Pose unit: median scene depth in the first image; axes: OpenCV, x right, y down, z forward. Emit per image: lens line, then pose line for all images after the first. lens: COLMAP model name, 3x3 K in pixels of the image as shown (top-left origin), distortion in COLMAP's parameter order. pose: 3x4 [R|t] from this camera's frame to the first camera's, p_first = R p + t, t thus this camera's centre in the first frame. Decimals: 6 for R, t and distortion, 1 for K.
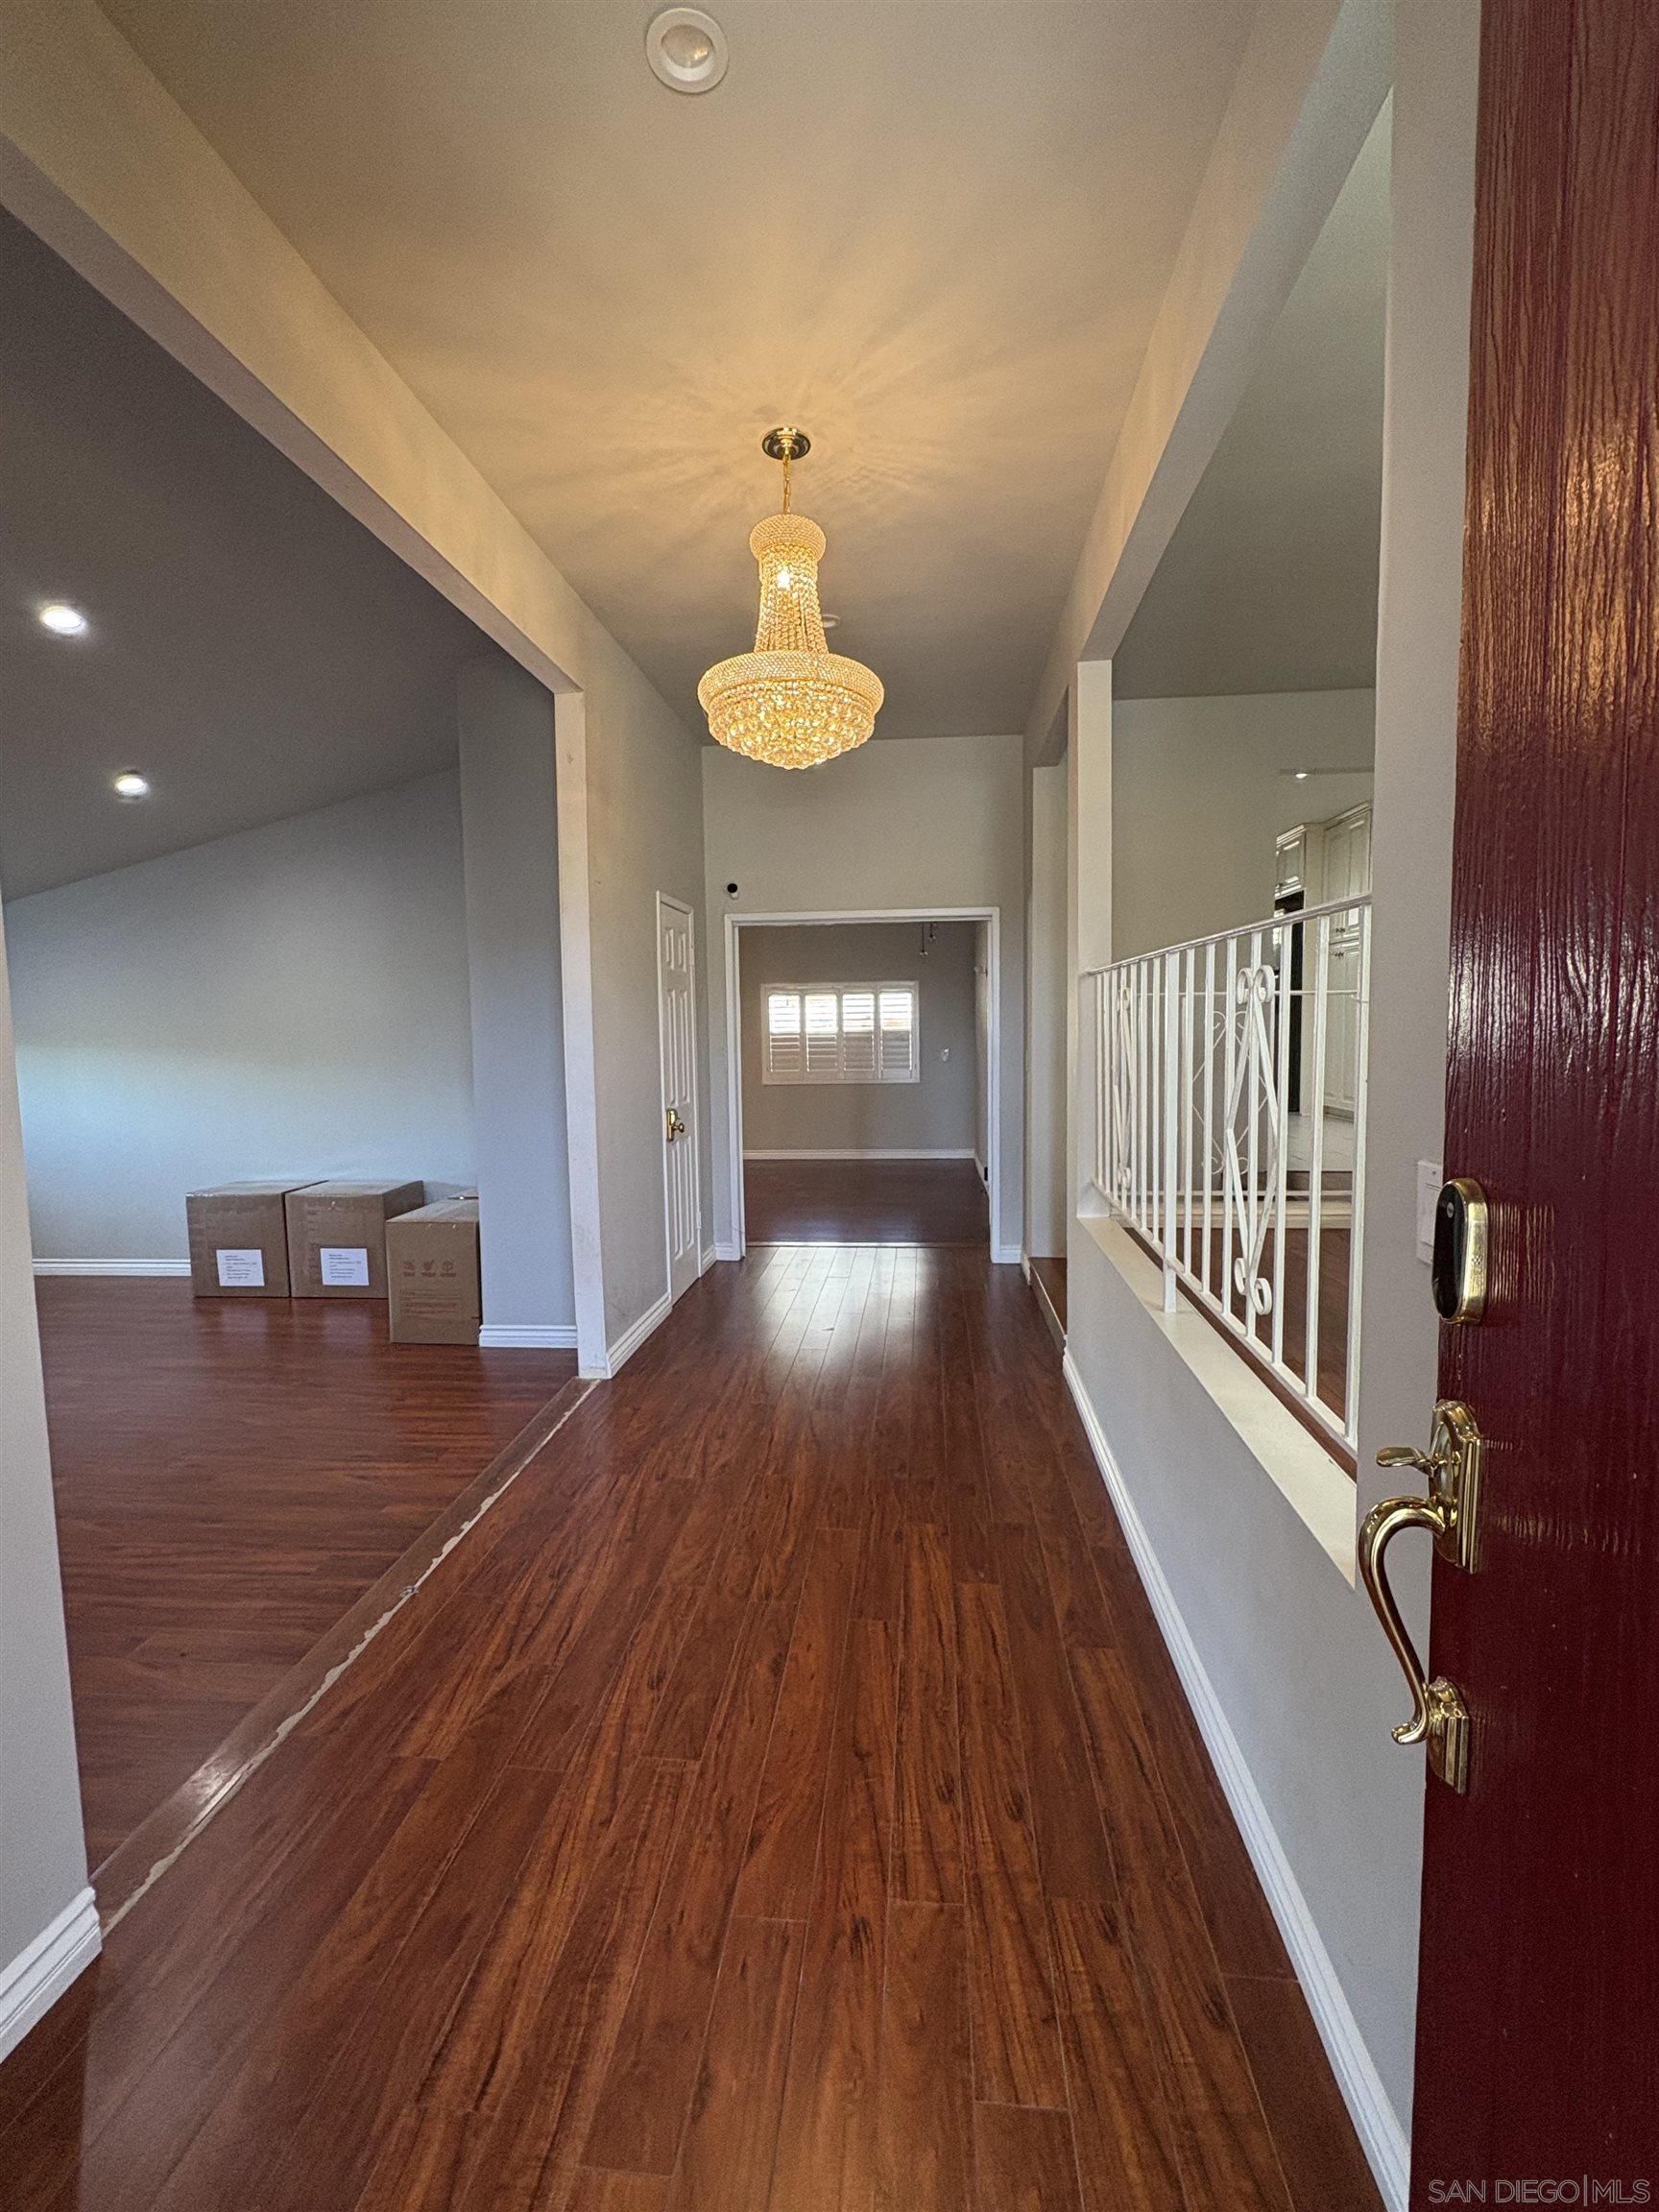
lens RADIAL K [[982.7, 0, 840.4], [0, 982.7, 1112.8], [0, 0, 1]] dist [0.000607, 0.000364]
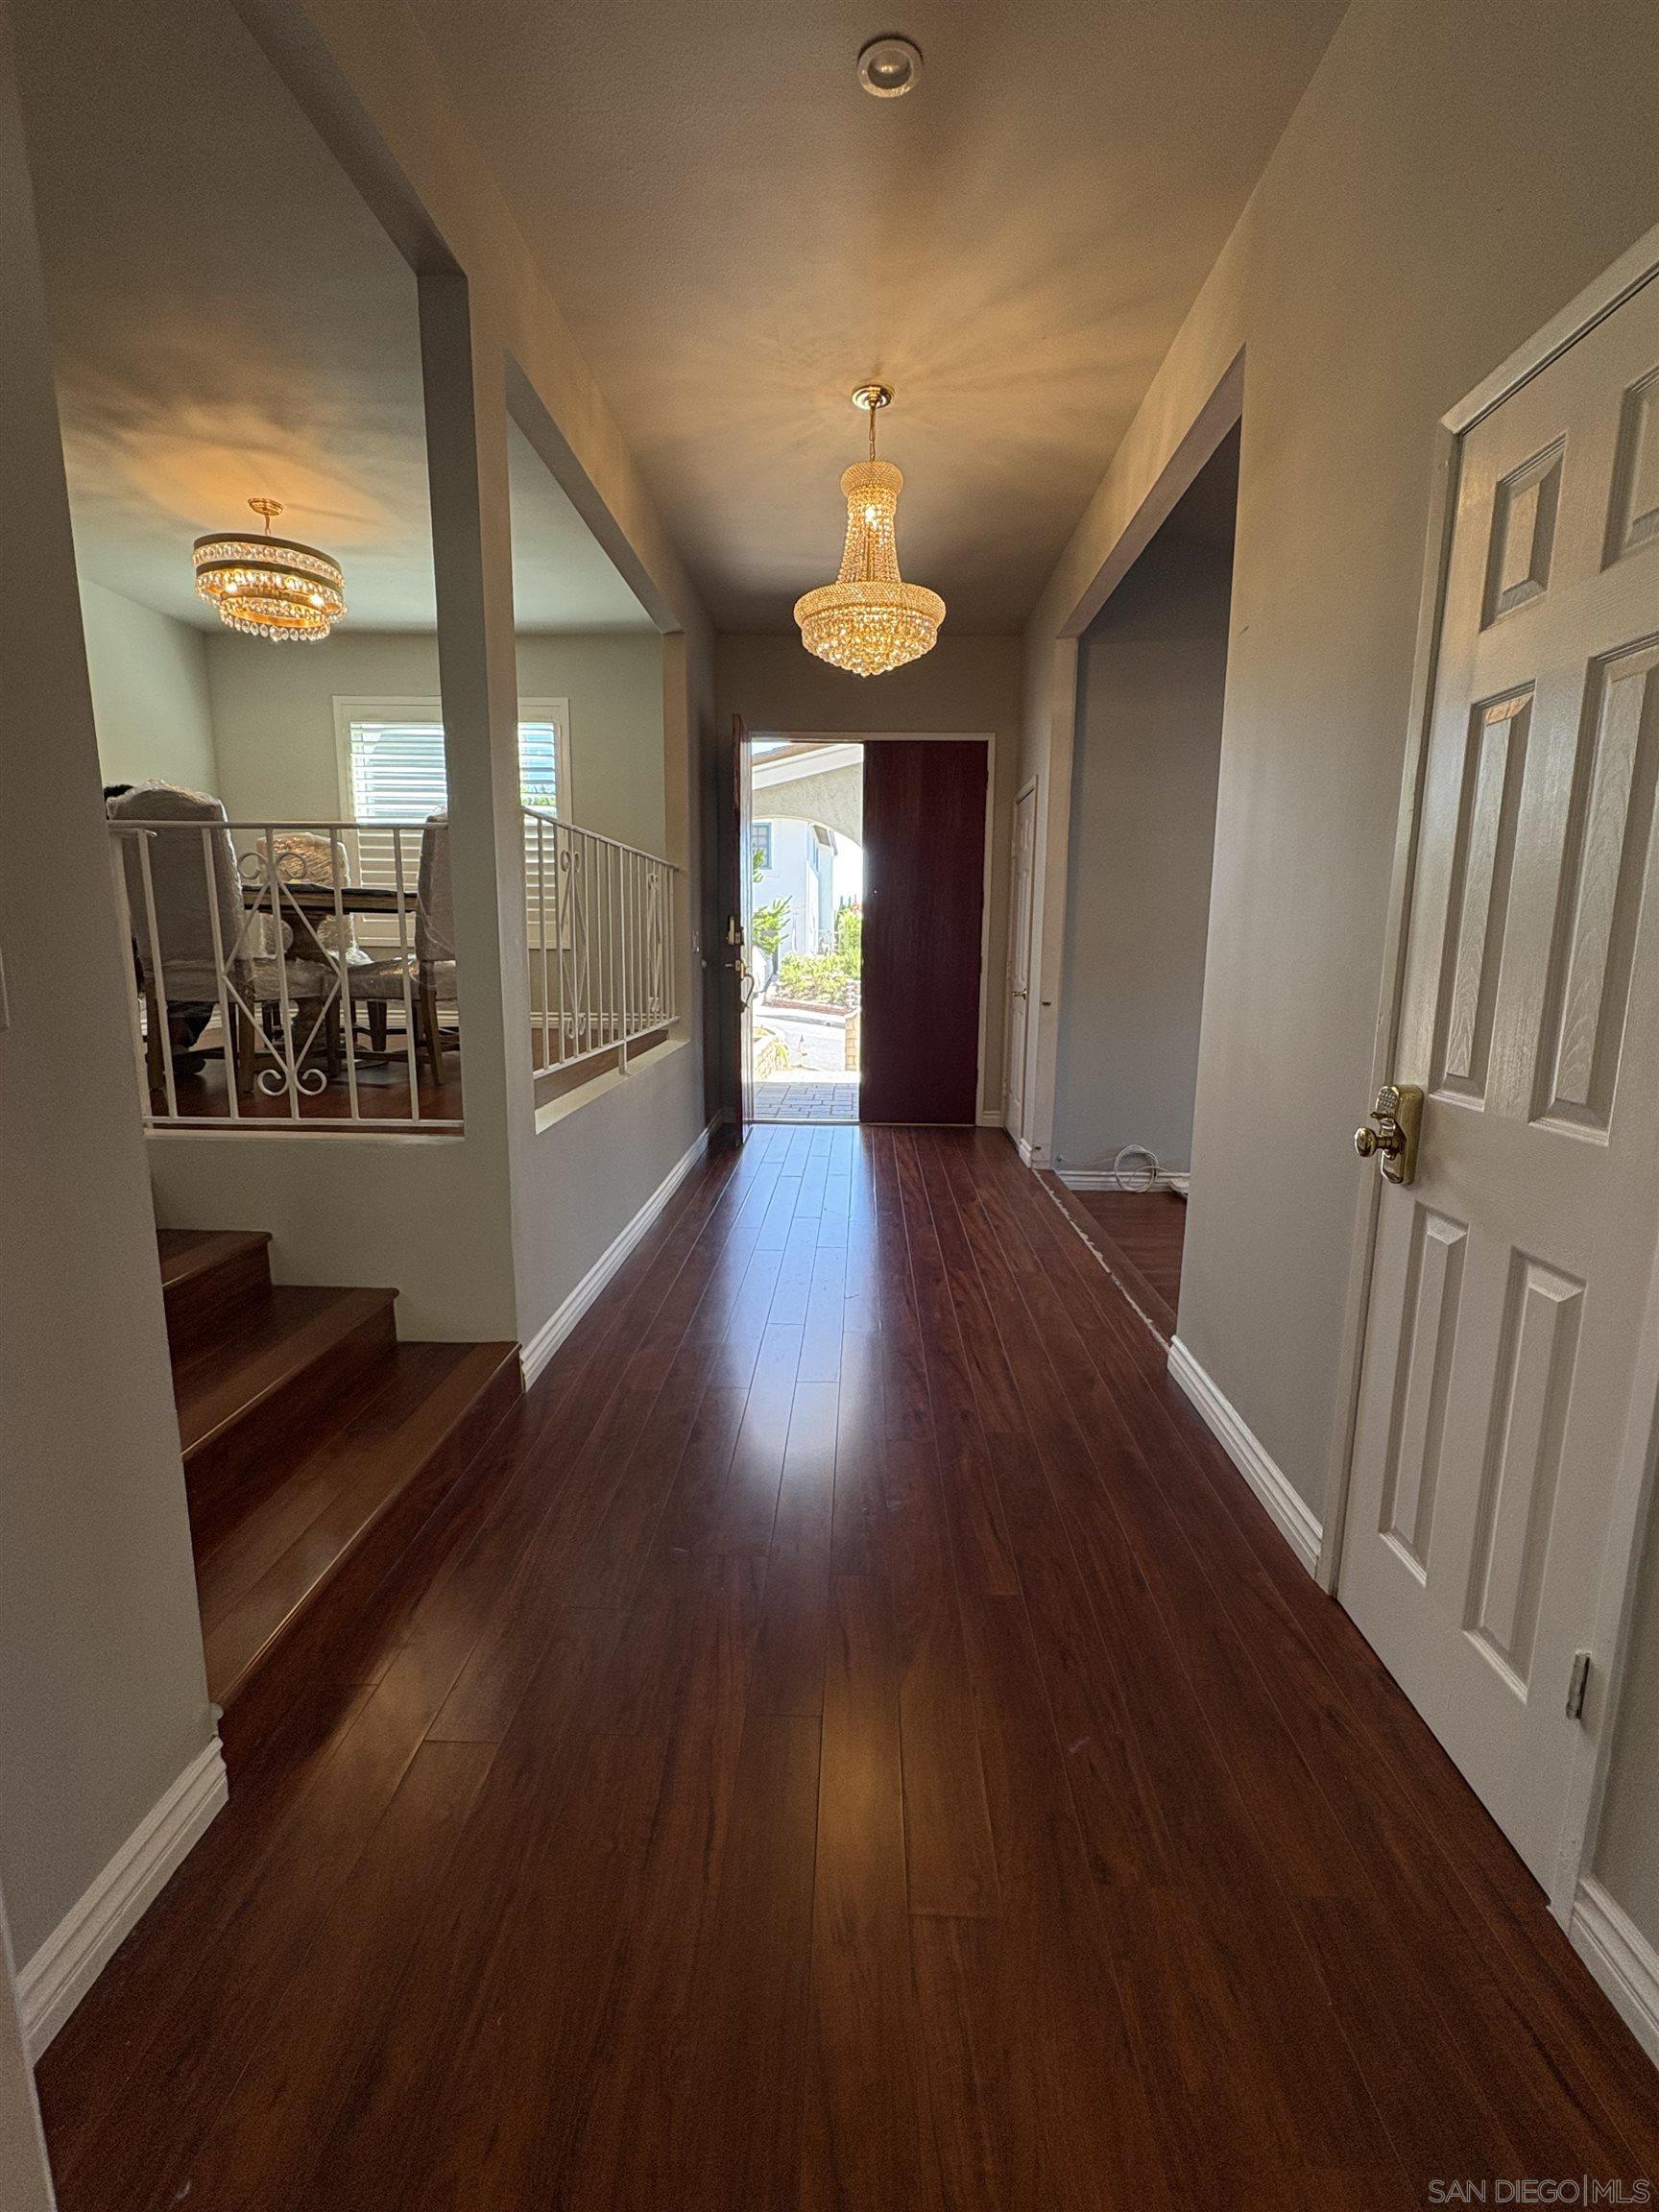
lens RADIAL K [[982.7, 0, 819.1], [0, 982.7, 1095.1], [0, 0, 1]] dist [0.000607, 0.000364]
pose [[-0.999287, 0.018571, -0.032881, 0.041876], [0.010192, 0.971043, 0.238687, -0.097528], [0.036362, 0.238181, -0.970540, 1.626813]]
